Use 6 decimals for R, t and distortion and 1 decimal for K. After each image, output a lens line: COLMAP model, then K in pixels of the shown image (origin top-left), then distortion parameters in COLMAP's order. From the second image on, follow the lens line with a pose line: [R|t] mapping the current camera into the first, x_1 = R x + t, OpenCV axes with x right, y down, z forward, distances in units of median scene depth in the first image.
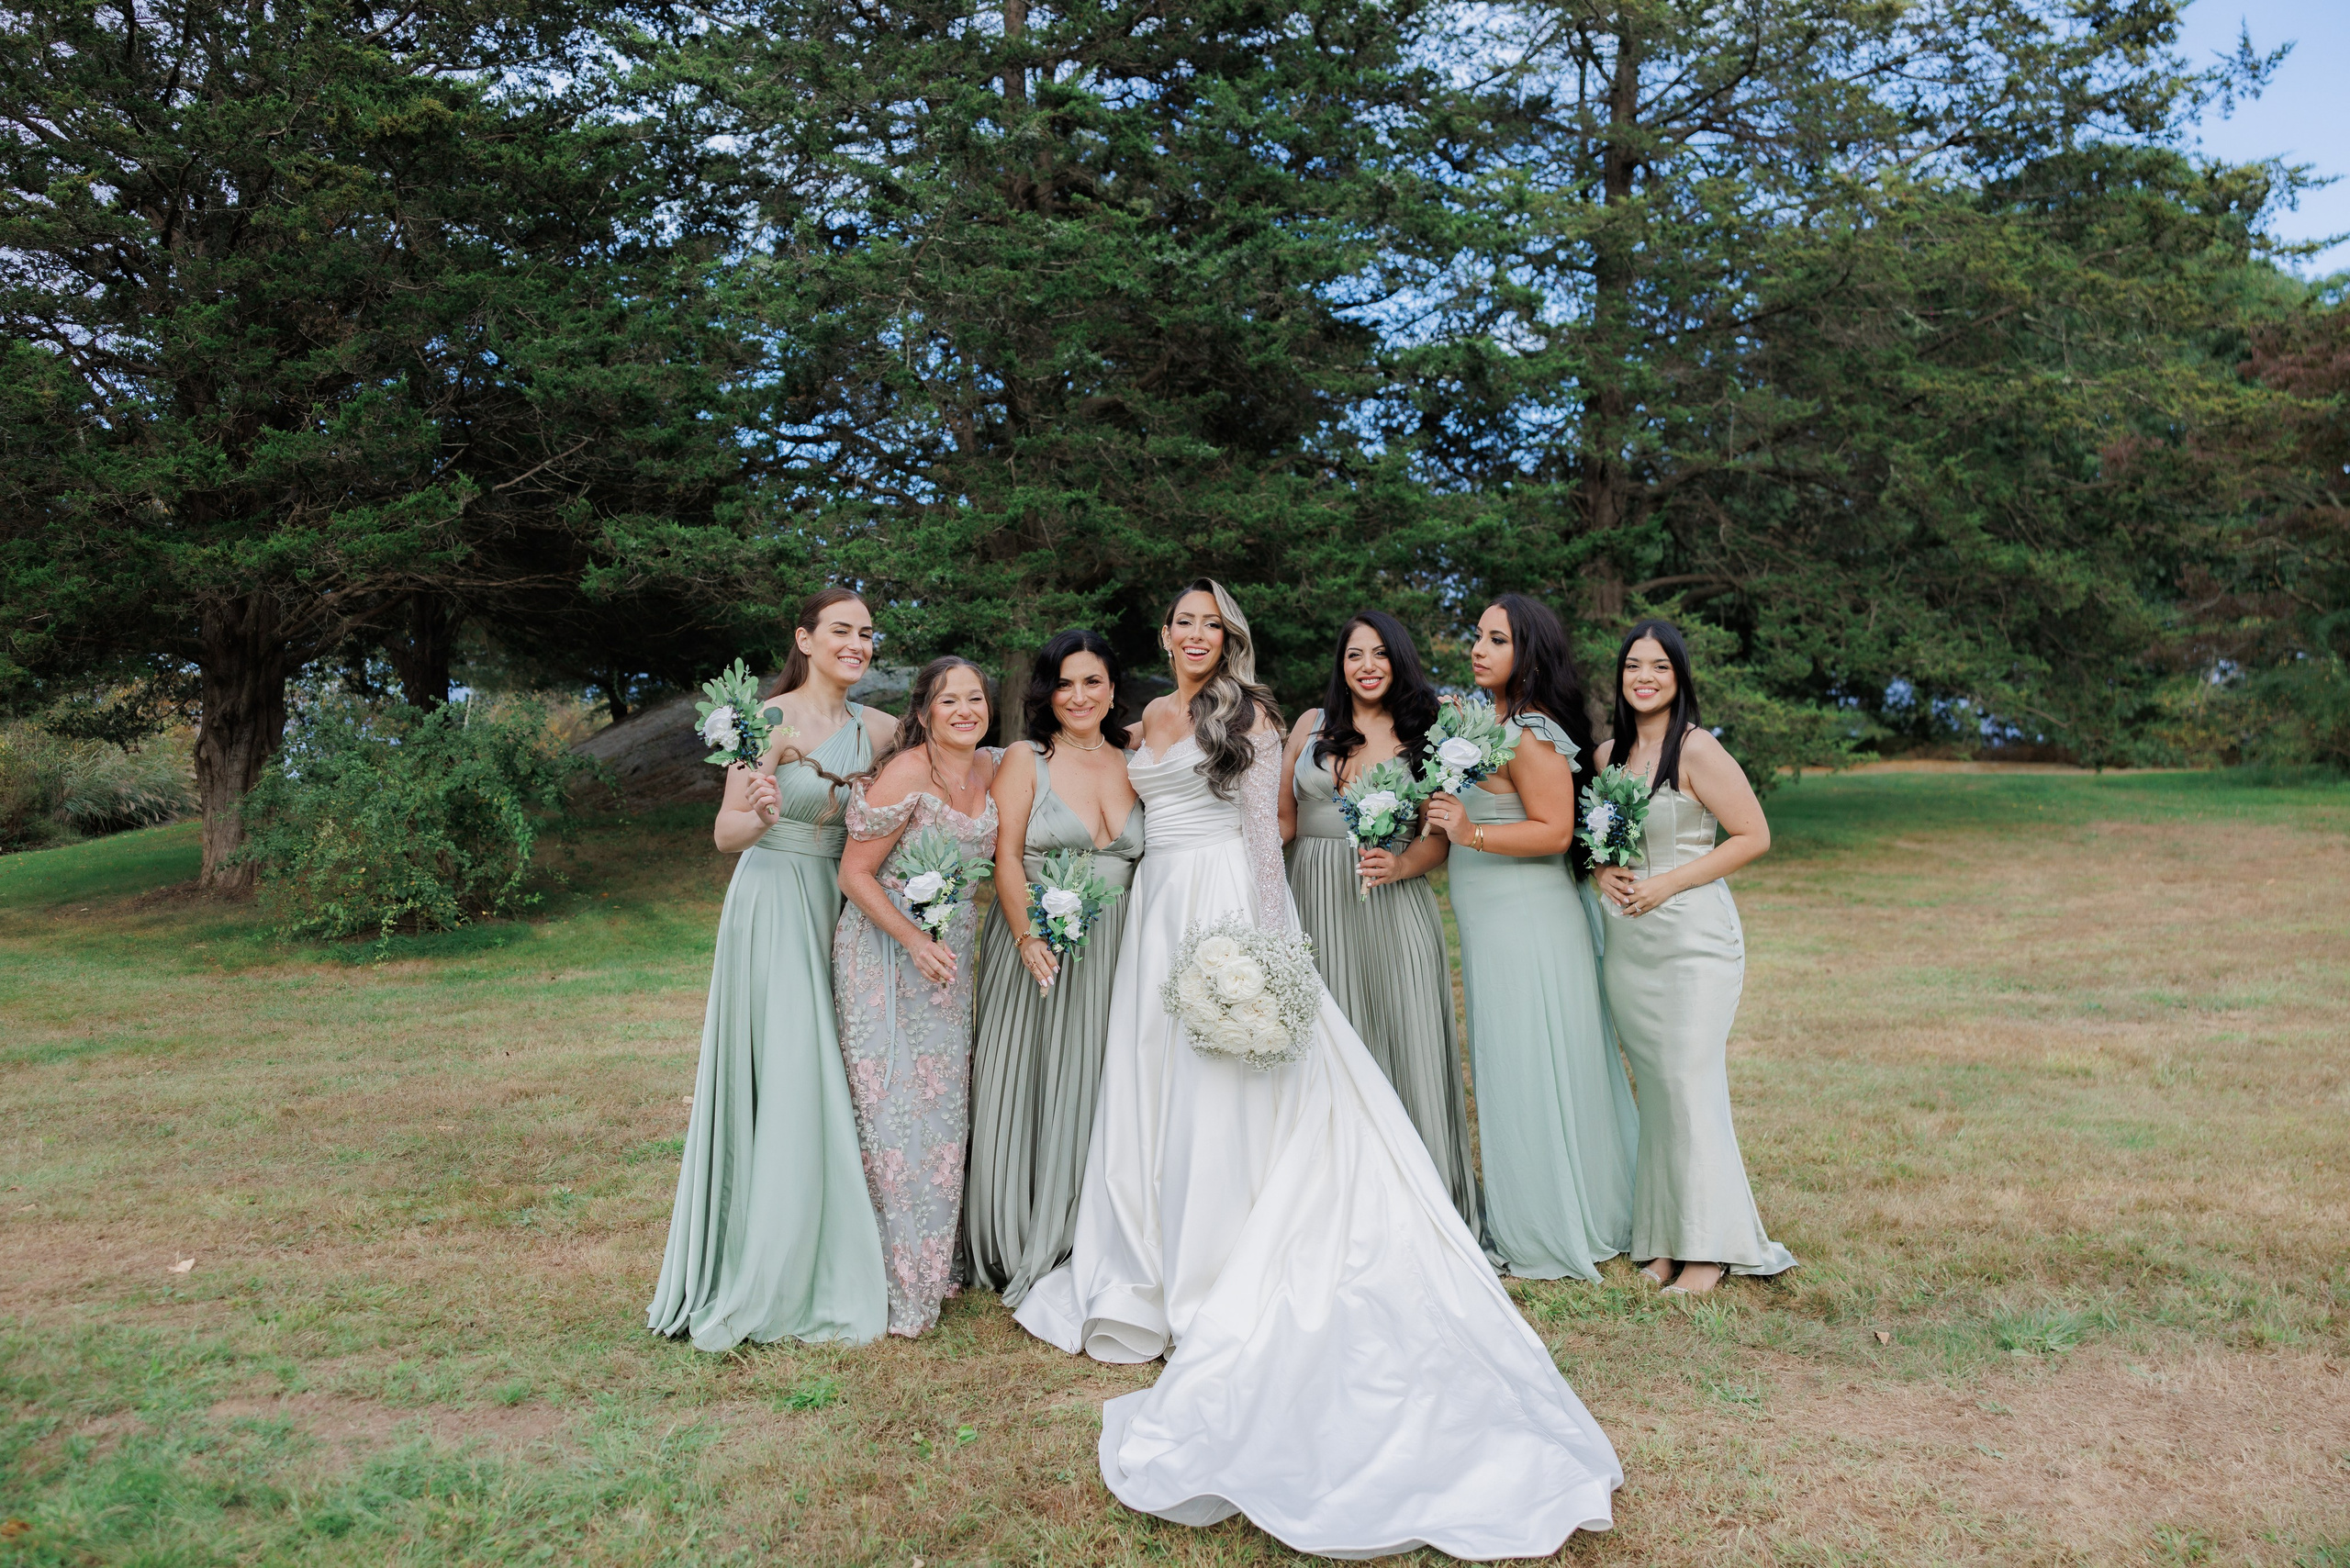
lens RADIAL K [[1812.6, 0, 1171.3], [0, 1812.6, 857.0], [0, 0, 1]] dist [0.005399, 0.004136]
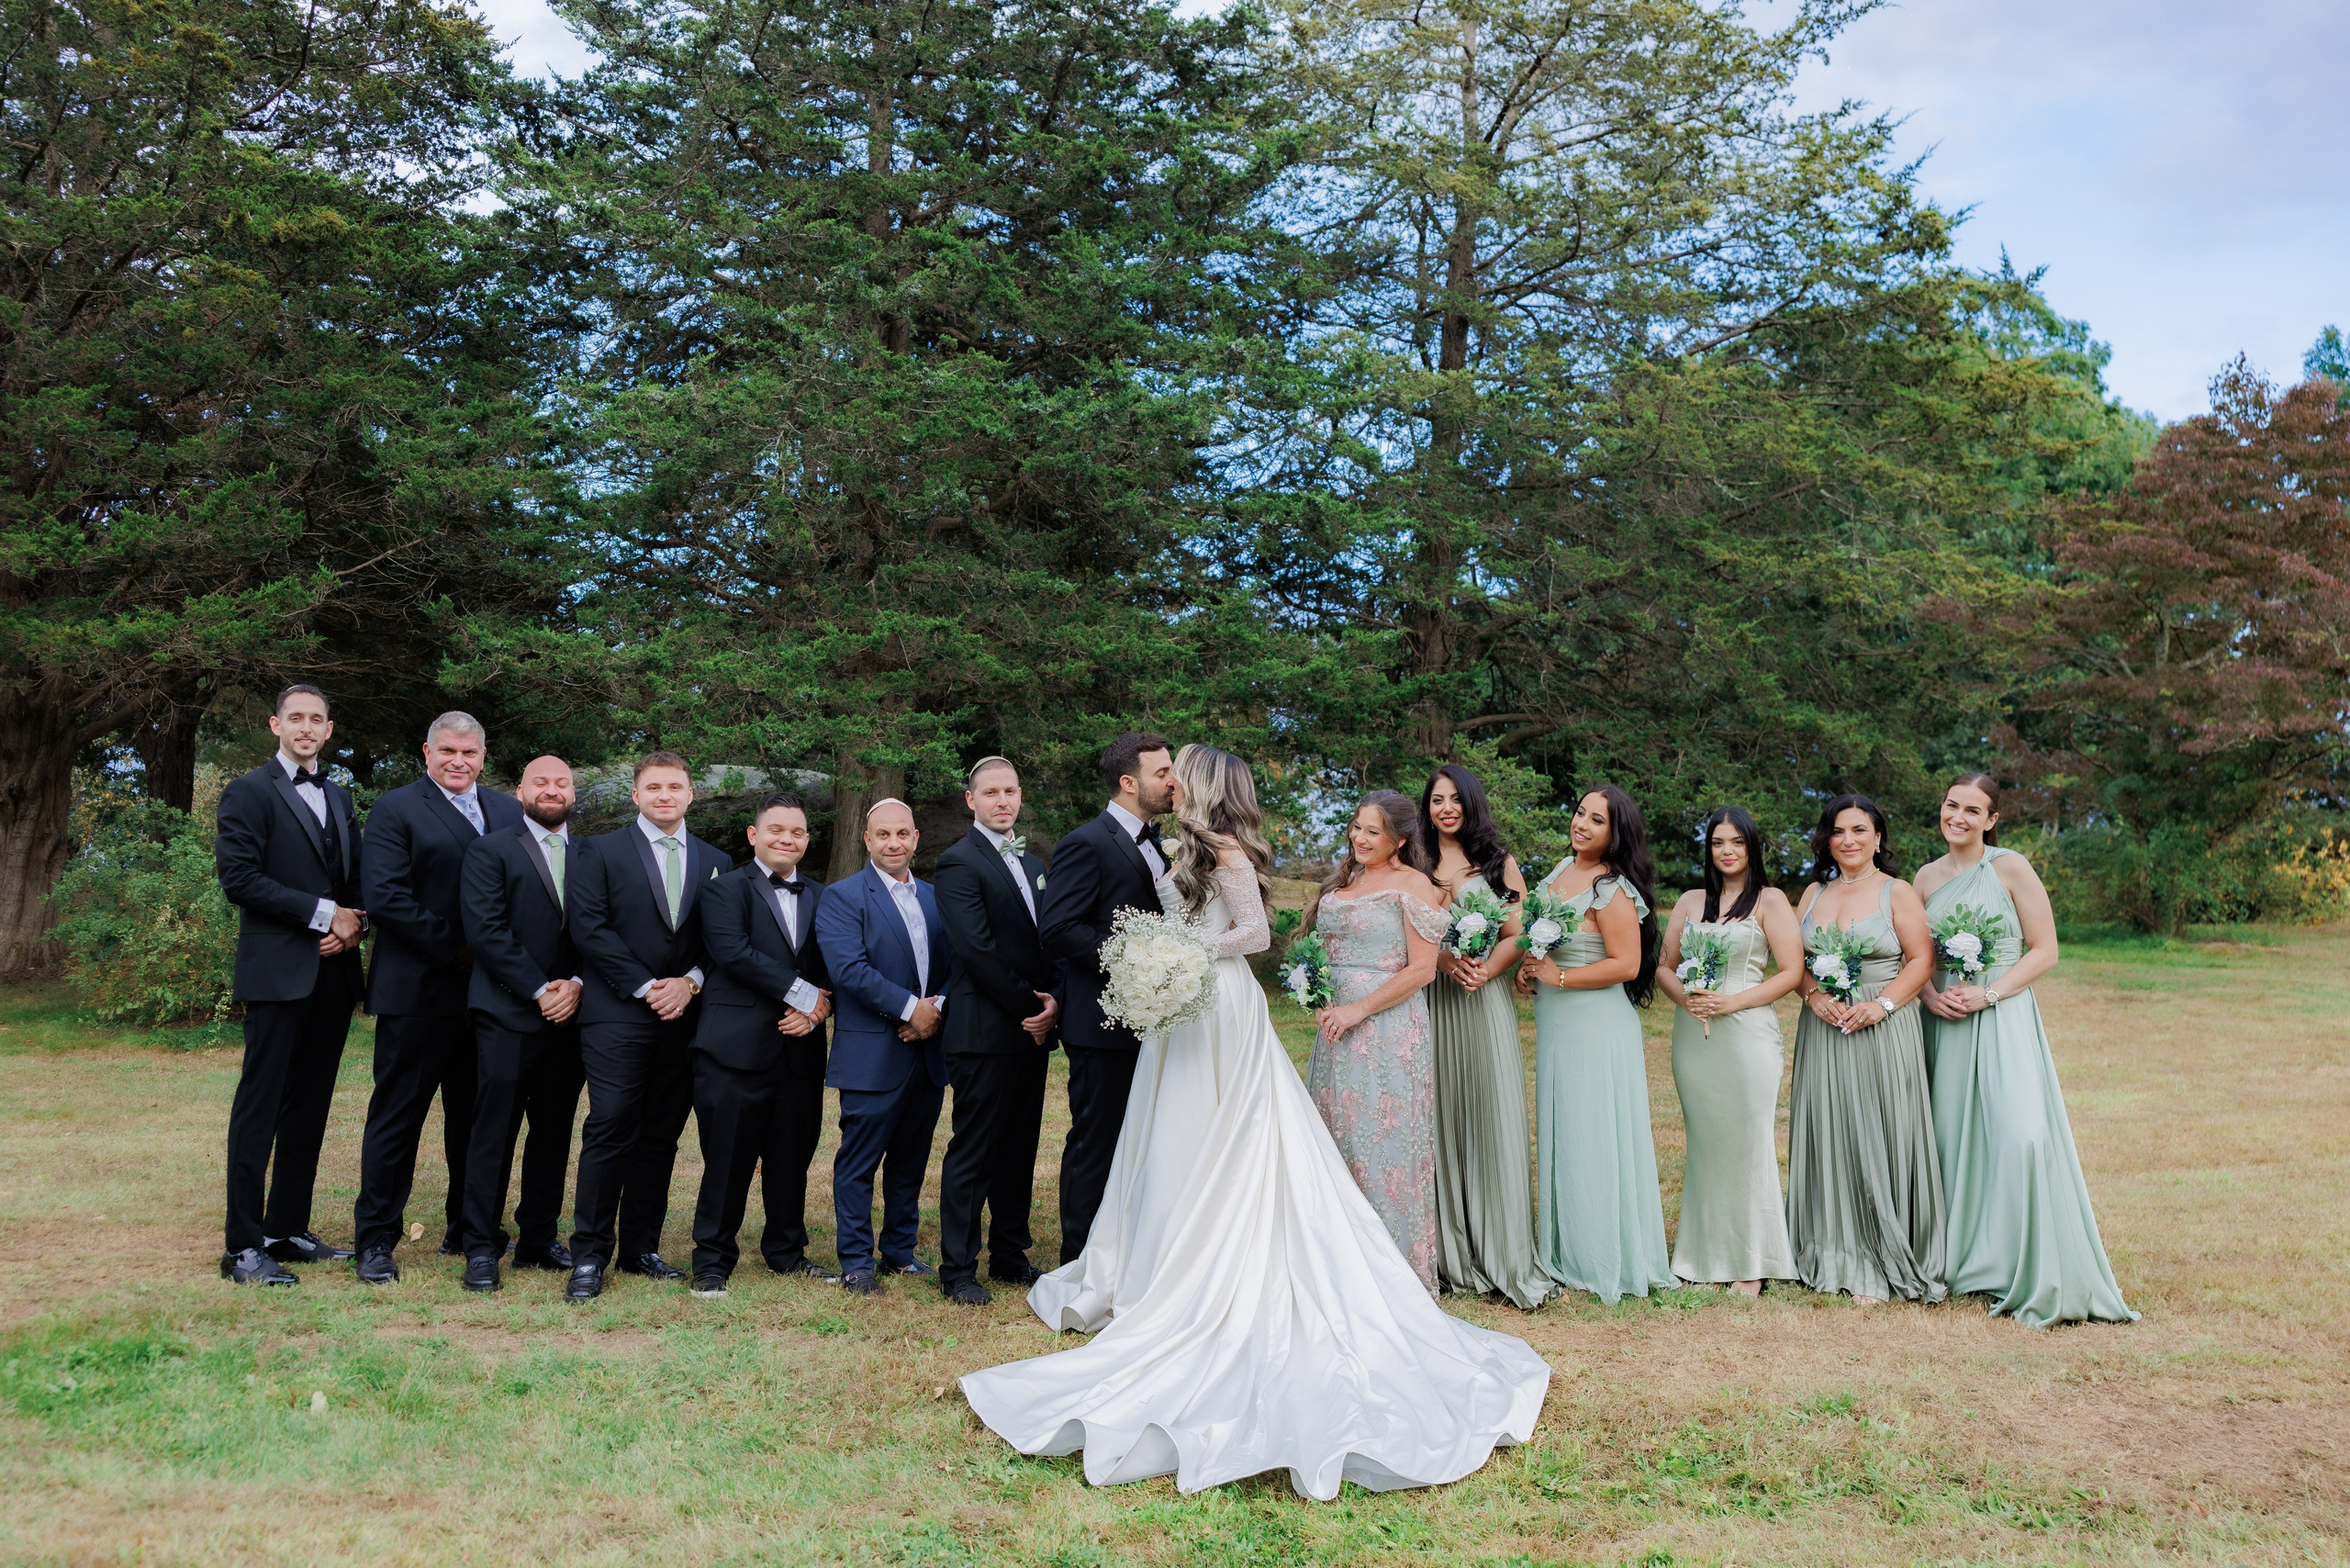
lens RADIAL K [[4576.7, 0, 1175.0], [0, 4576.7, 784.0], [0, 0, 1]] dist [-0.149636, 0.225006]
pose [[0.988475, 0.041805, 0.145497, -0.293250], [-0.030853, 0.996574, -0.076733, 0.092305], [-0.148206, 0.071360, 0.986379, -1.603748]]
